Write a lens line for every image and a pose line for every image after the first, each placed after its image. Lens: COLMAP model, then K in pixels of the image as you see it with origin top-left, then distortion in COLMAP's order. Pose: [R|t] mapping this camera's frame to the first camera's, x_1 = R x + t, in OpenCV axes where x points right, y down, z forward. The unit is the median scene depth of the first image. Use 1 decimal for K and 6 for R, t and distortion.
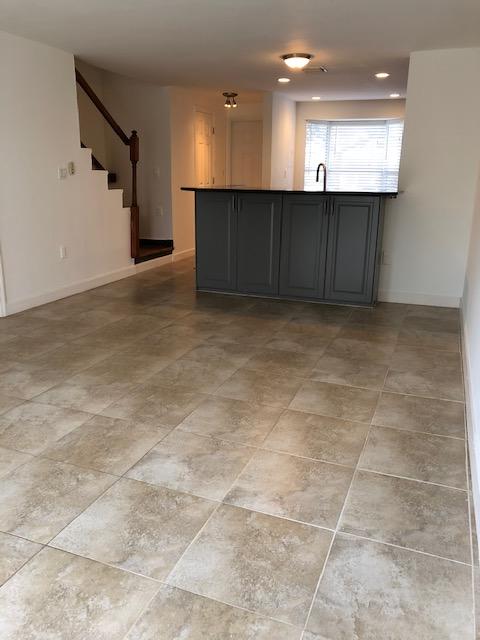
lens RADIAL K [[520.6, 0, 247.9], [0, 520.6, 317.8], [0, 0, 1]] dist [0.029313, -0.046210]
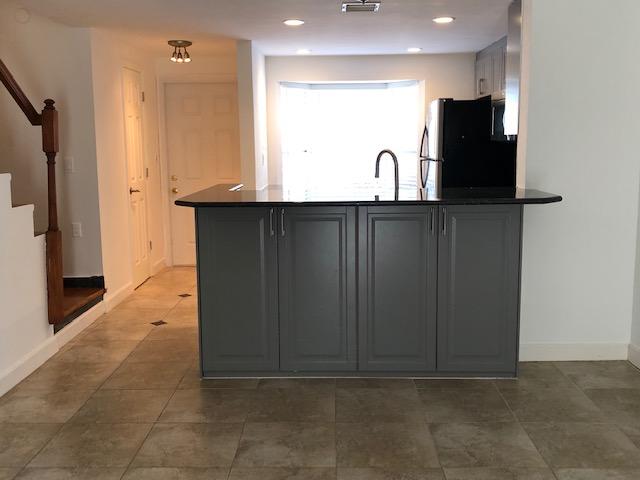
lens RADIAL K [[654.9, 0, 317.8], [0, 654.9, 239.3], [0, 0, 1]] dist [0.033544, 0.000000]
pose [[0.944746, -0.073089, 0.319551, -0.226557], [0.111882, 0.988185, -0.104755, -0.130744], [-0.308119, 0.134719, 0.941761, 0.334732]]
